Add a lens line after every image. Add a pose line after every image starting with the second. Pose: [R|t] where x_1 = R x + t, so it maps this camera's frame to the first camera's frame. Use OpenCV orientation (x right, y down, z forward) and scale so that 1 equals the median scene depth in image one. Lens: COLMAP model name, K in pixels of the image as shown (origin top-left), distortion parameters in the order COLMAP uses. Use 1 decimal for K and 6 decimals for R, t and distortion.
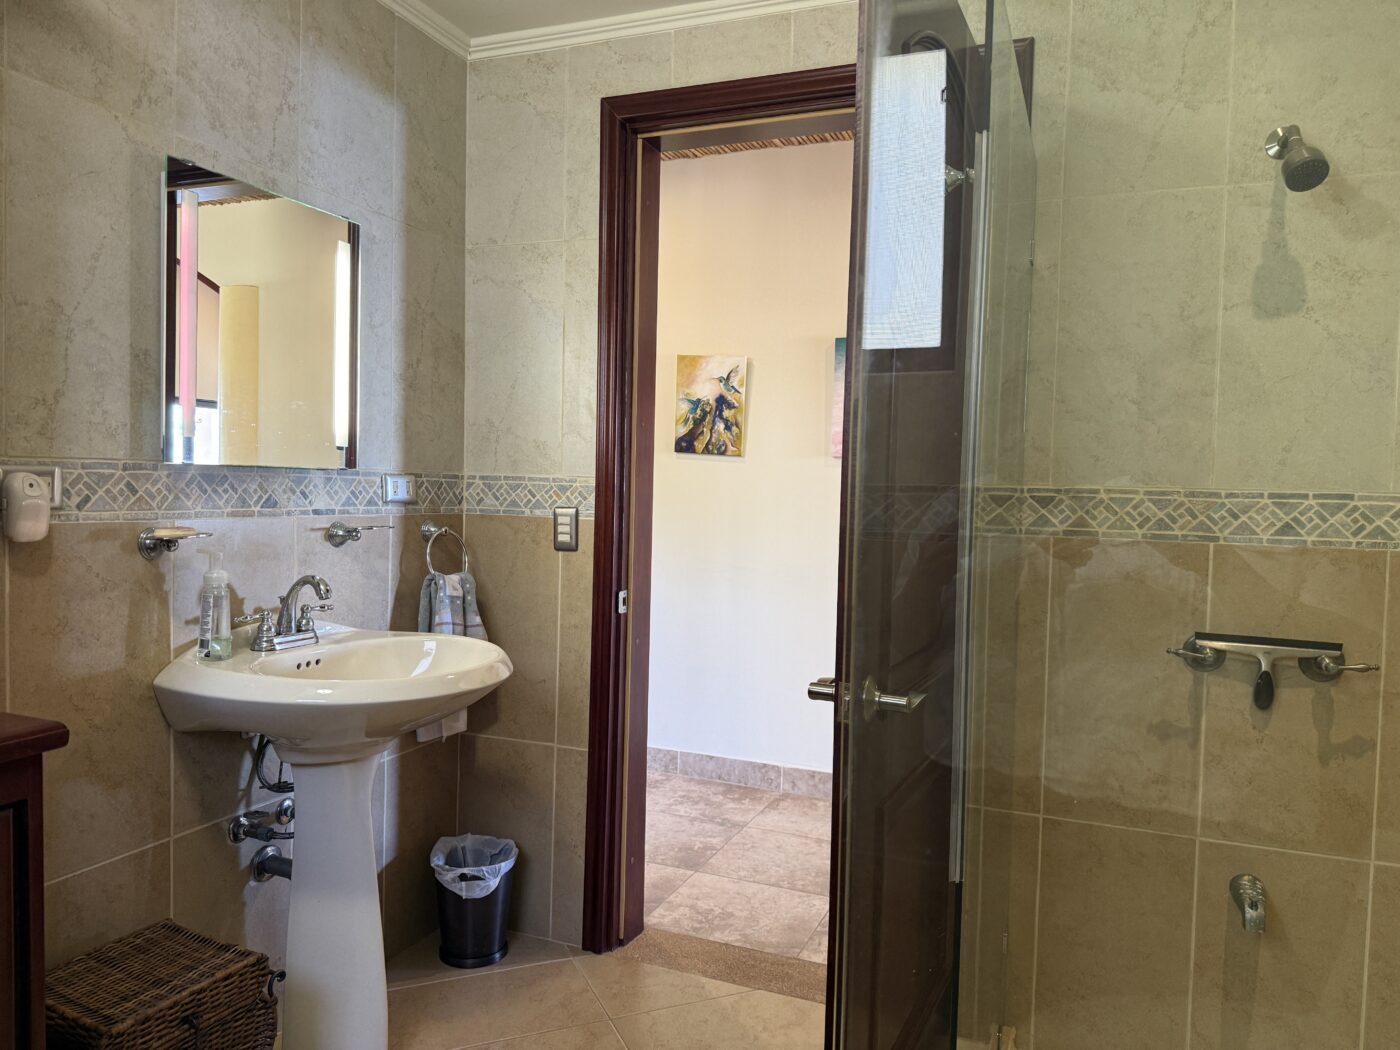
lens RADIAL K [[991.4, 0, 700.2], [0, 991.4, 523.8], [0, 0, 1]] dist [0.061001, -0.064915]
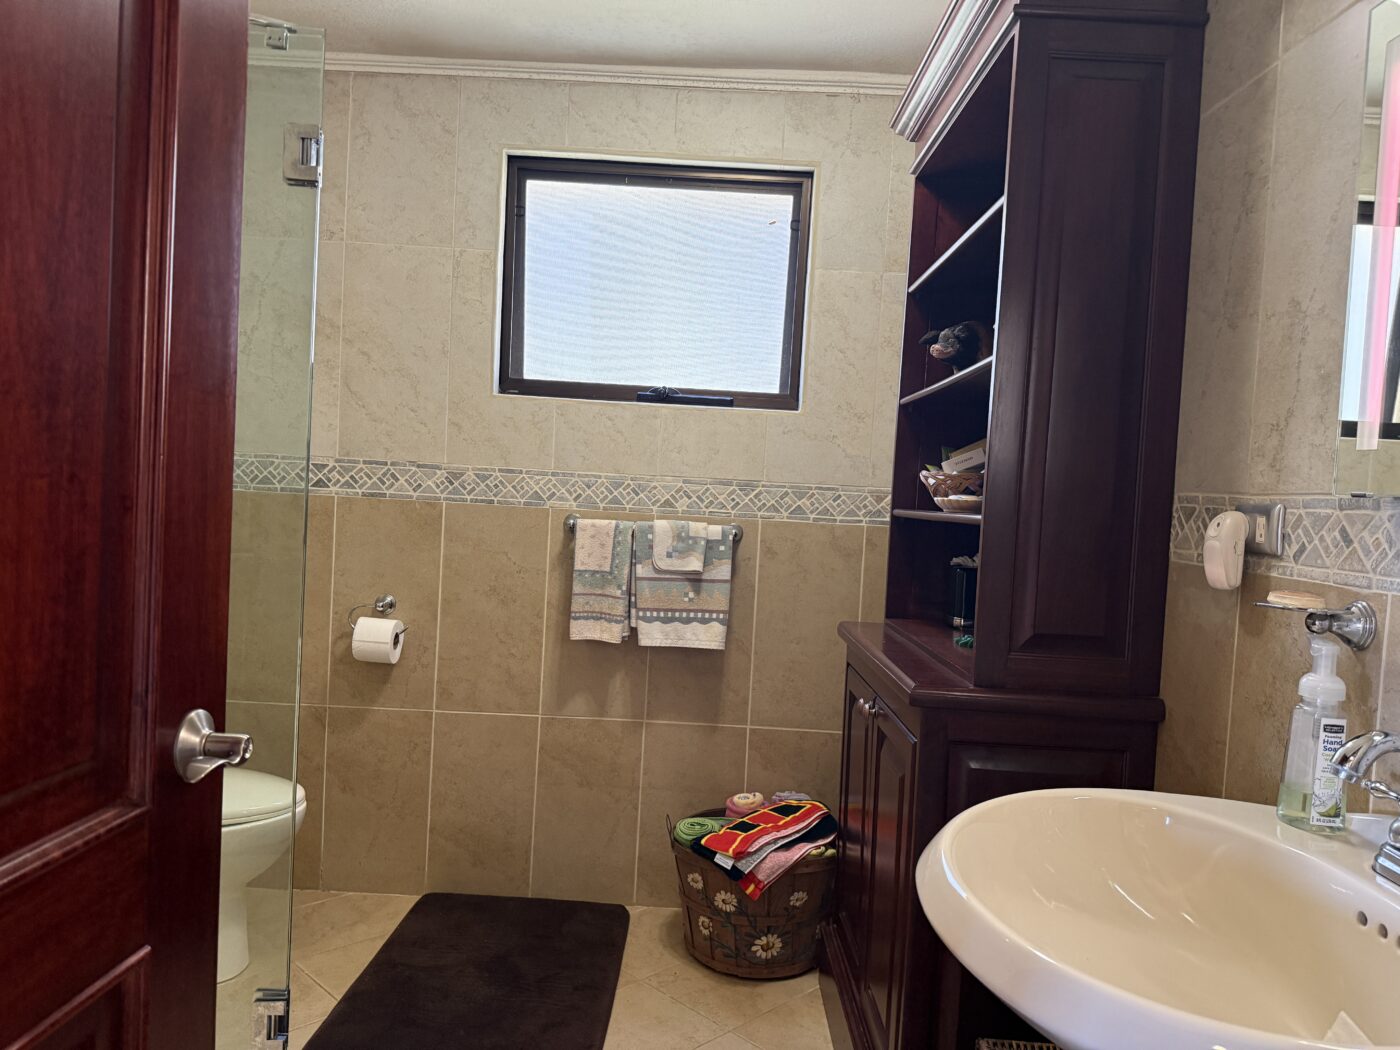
lens RADIAL K [[991.4, 0, 698.8], [0, 991.4, 526.2], [0, 0, 1]] dist [0.061001, -0.064915]
pose [[-0.927092, -0.056570, -0.370540, 0.080585], [-0.085380, 0.994430, 0.061802, -0.048775], [0.364980, 0.088933, -0.926758, 1.521168]]
